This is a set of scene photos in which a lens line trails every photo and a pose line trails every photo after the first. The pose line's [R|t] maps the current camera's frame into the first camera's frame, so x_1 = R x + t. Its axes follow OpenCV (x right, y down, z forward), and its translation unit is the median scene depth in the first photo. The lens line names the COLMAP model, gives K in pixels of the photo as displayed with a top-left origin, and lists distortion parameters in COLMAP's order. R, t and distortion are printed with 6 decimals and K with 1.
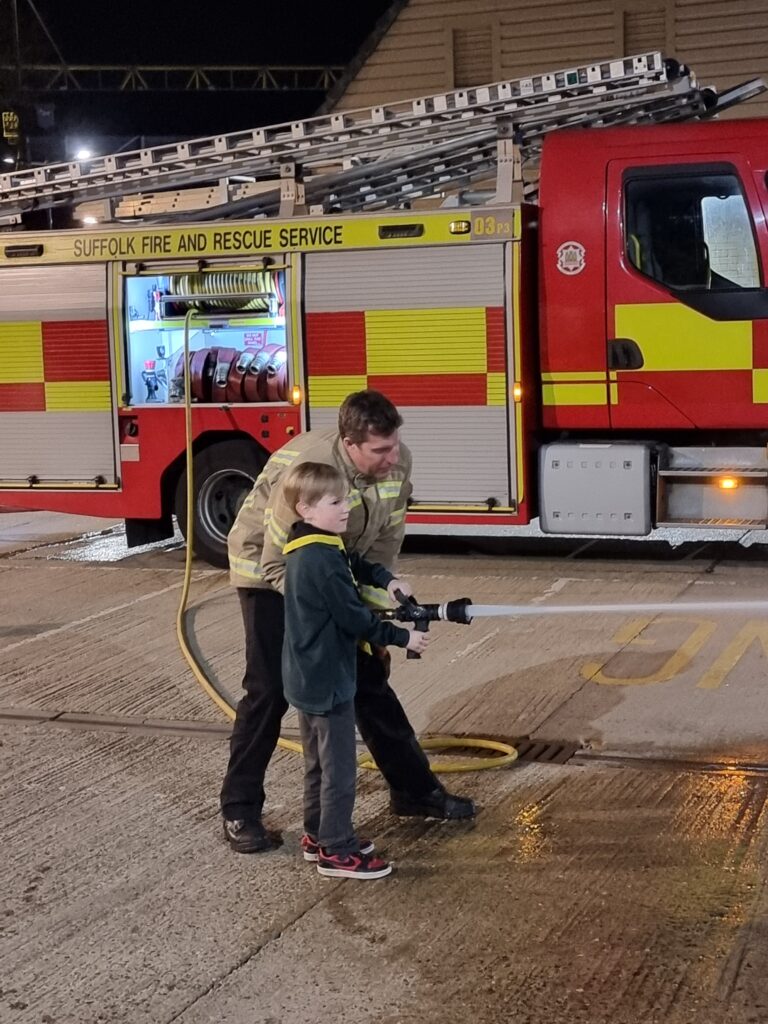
lens RADIAL K [[1662.7, 0, 394.7], [0, 1662.7, 478.6], [0, 0, 1]] dist [0.089096, 0.000000]
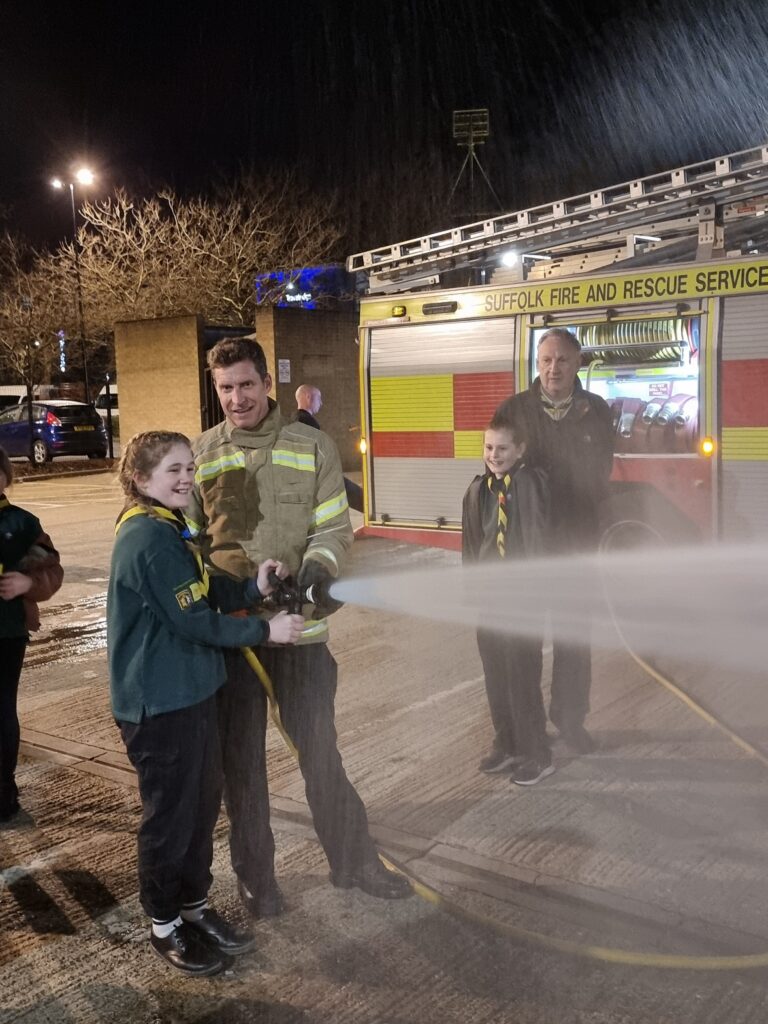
lens RADIAL K [[1111.5, 0, 350.7], [0, 1111.5, 501.4], [0, 0, 1]] dist [0.076541, 0.000000]
pose [[0.948071, 0.032169, -0.316428, -0.048286], [-0.028998, 0.999471, 0.014725, -0.022368], [0.316734, -0.004784, 0.948502, 0.320785]]
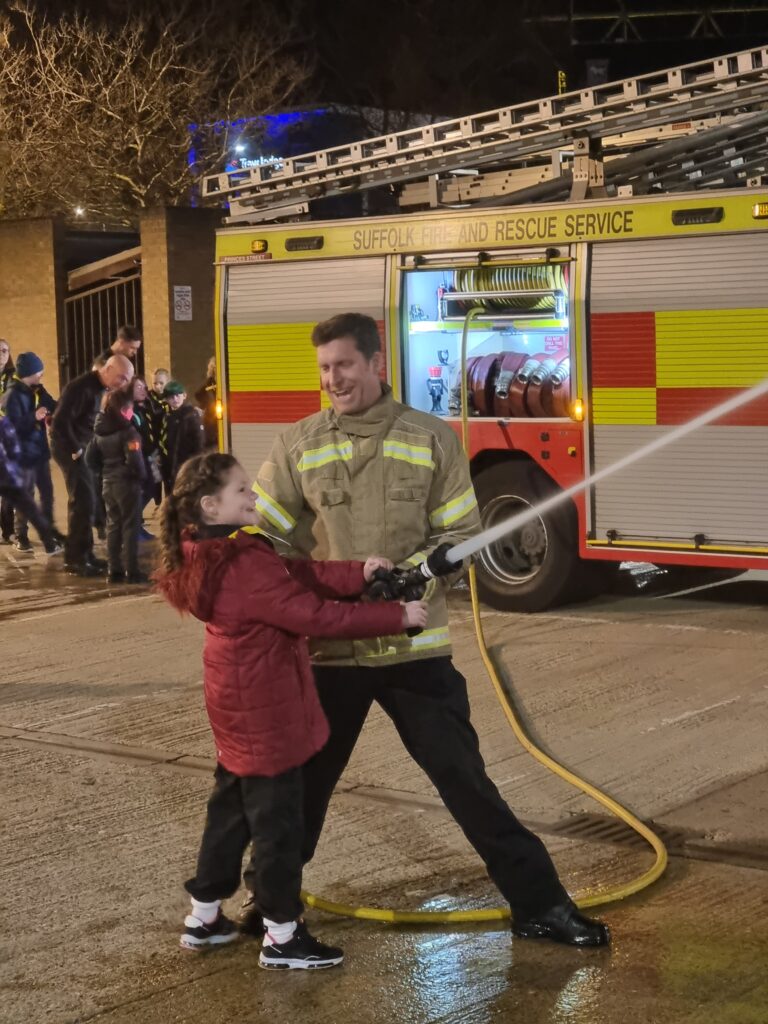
lens RADIAL K [[2015.8, 0, 395.4], [0, 2015.8, 491.5], [0, 0, 1]] dist [0.051394, 0.000000]
pose [[0.952031, 0.029049, -0.304621, 0.164732], [-0.031125, 0.999514, -0.001959, -0.003492], [0.304416, 0.011347, 0.952472, -0.010065]]
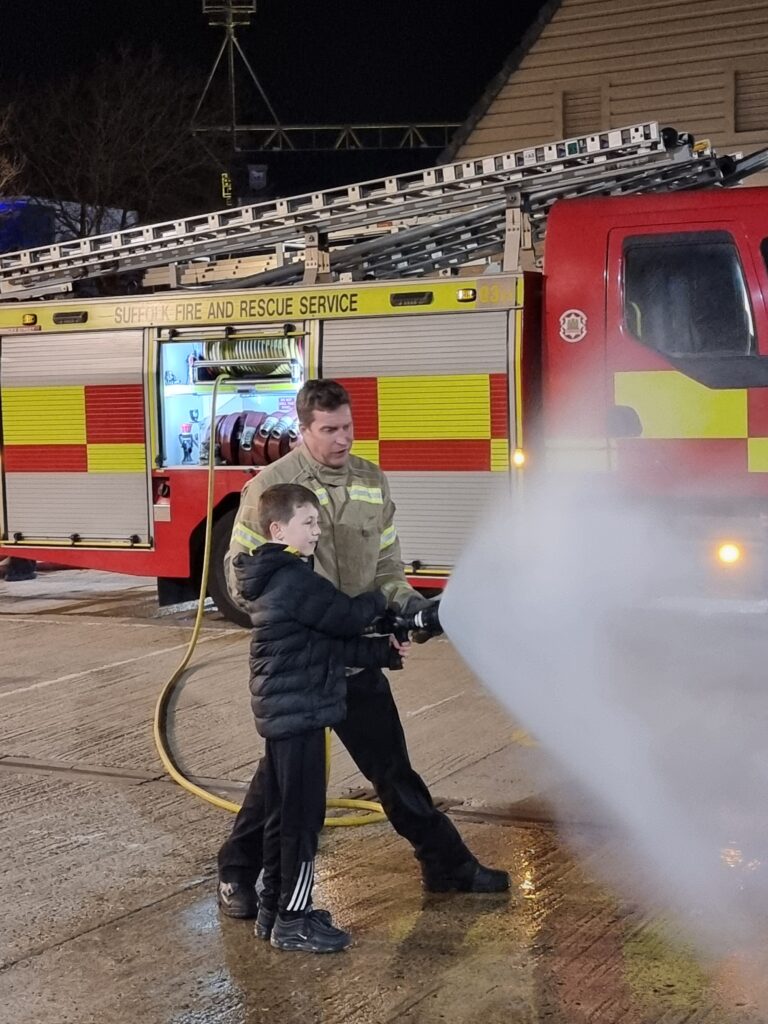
lens RADIAL K [[1730.3, 0, 385.1], [0, 1730.3, 495.7], [0, 0, 1]] dist [0.093049, 0.000000]
pose [[0.990644, 0.013989, -0.135751, 0.127055], [-0.017954, 0.999446, -0.028022, 0.001349], [0.135284, 0.030197, 0.990347, -0.043315]]
